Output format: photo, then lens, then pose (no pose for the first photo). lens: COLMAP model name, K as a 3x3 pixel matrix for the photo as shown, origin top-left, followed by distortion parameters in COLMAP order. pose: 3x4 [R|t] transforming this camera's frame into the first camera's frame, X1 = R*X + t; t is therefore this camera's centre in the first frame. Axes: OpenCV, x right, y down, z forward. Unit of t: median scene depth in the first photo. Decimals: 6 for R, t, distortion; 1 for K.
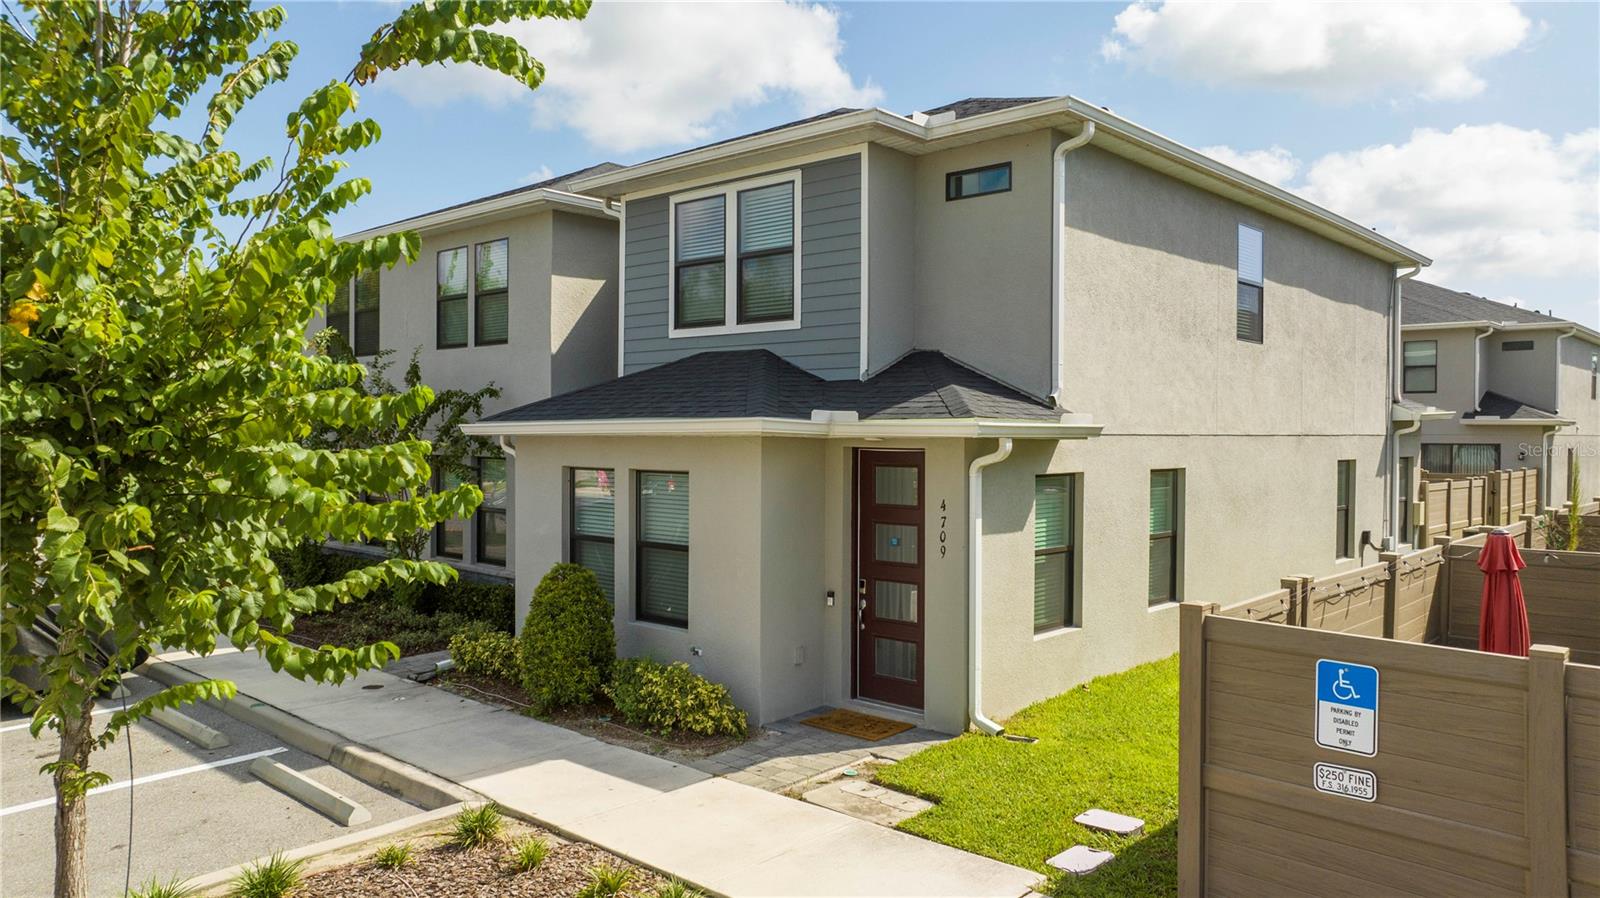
lens RADIAL K [[1128.5, 0, 800.0], [0, 1128.5, 449.0], [0, 0, 1]] dist [-0.021973, 0.001513]
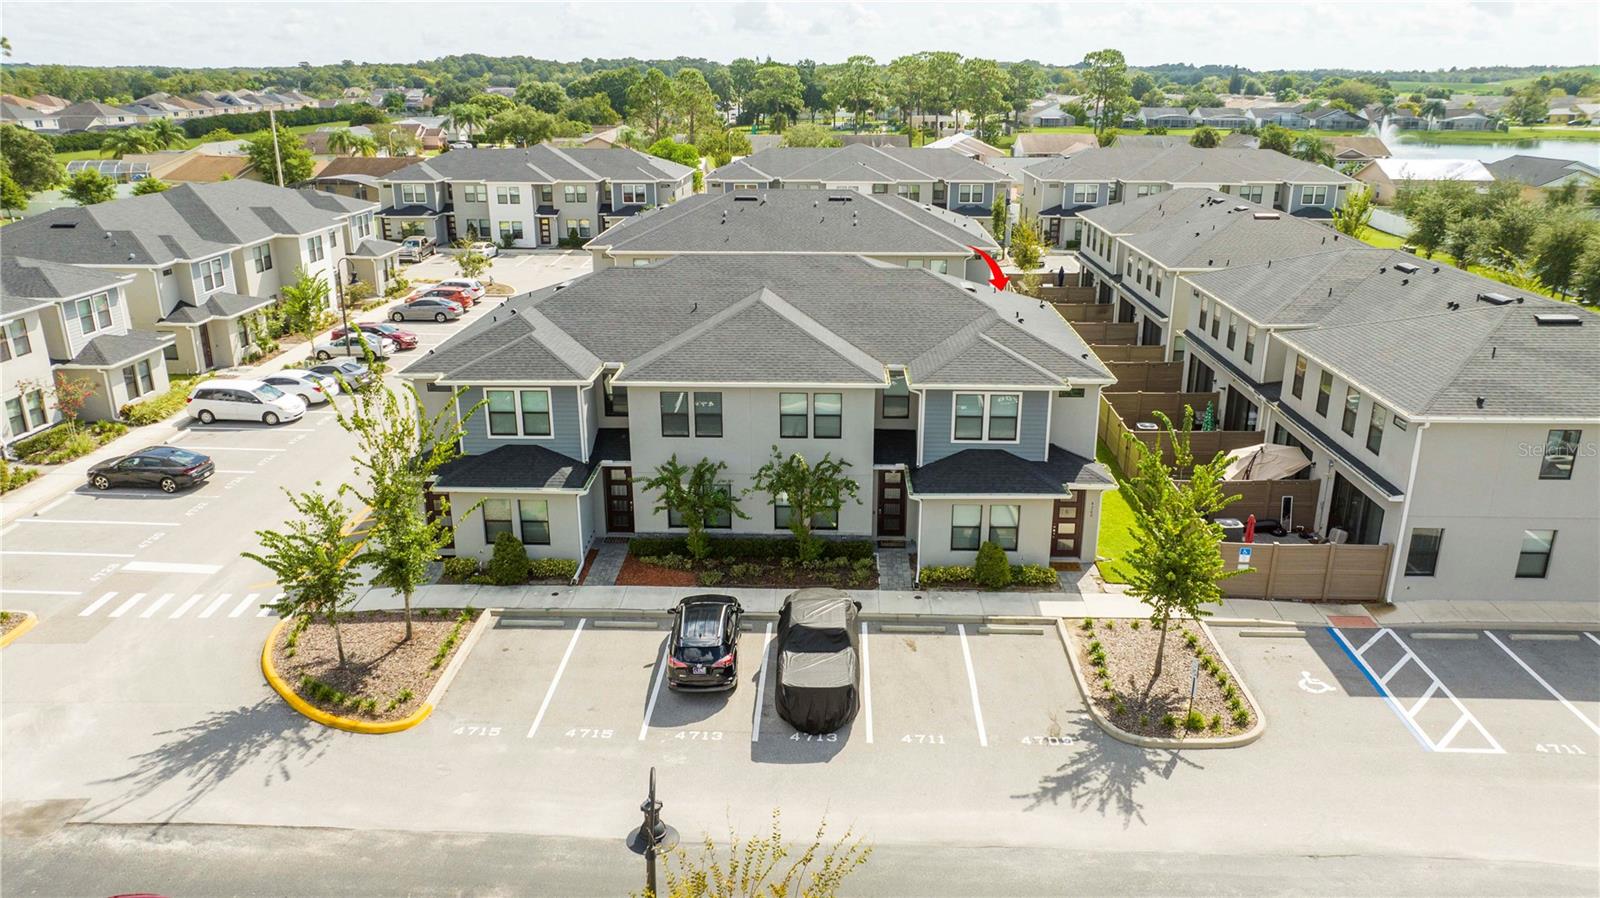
lens RADIAL K [[1128.5, 0, 800.0], [0, 1128.5, 449.0], [0, 0, 1]] dist [-0.021973, 0.001513]
pose [[0.760436, -0.212561, 0.613641, -2.399668], [0.016442, 0.950915, 0.309015, -1.082602], [-0.649205, -0.224897, 0.726605, -0.824816]]
